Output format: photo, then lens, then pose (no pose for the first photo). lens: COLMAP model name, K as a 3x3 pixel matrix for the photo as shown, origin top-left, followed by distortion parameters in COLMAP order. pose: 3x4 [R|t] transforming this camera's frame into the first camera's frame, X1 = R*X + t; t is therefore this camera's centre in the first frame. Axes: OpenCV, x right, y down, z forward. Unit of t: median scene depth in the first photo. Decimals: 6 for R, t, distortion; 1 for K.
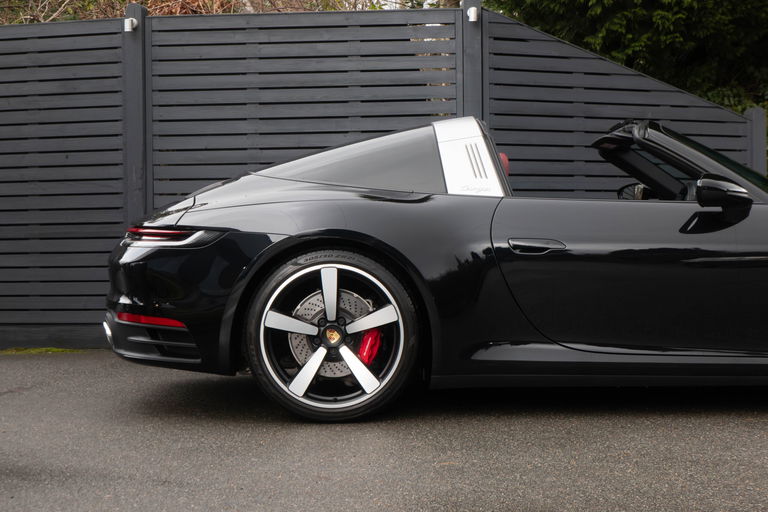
lens RADIAL K [[1458.0, 0, 383.6], [0, 1458.0, 256.4], [0, 0, 1]] dist [-0.073588, 0.000000]
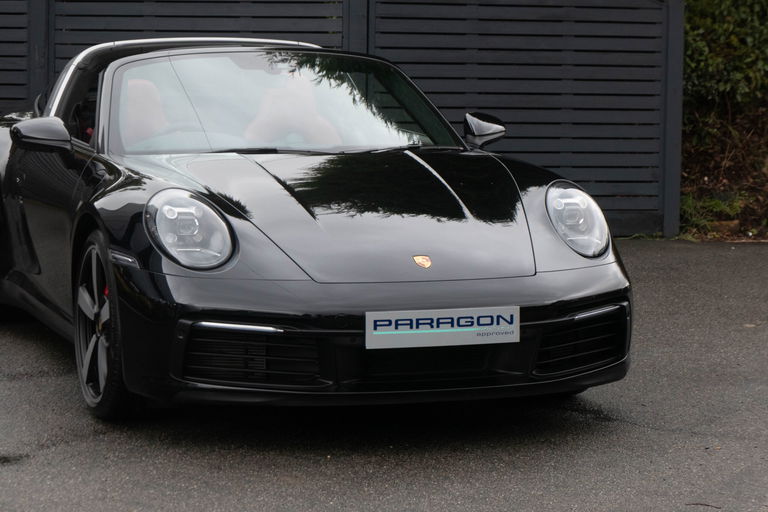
lens RADIAL K [[2438.6, 0, 380.3], [0, 2438.6, 256.8], [0, 0, 1]] dist [-0.253028, 0.000000]
pose [[0.991352, 0.036132, -0.126155, 0.299240], [-0.024643, 0.995503, 0.091470, -0.077517], [0.128893, -0.087571, 0.987784, -0.694383]]
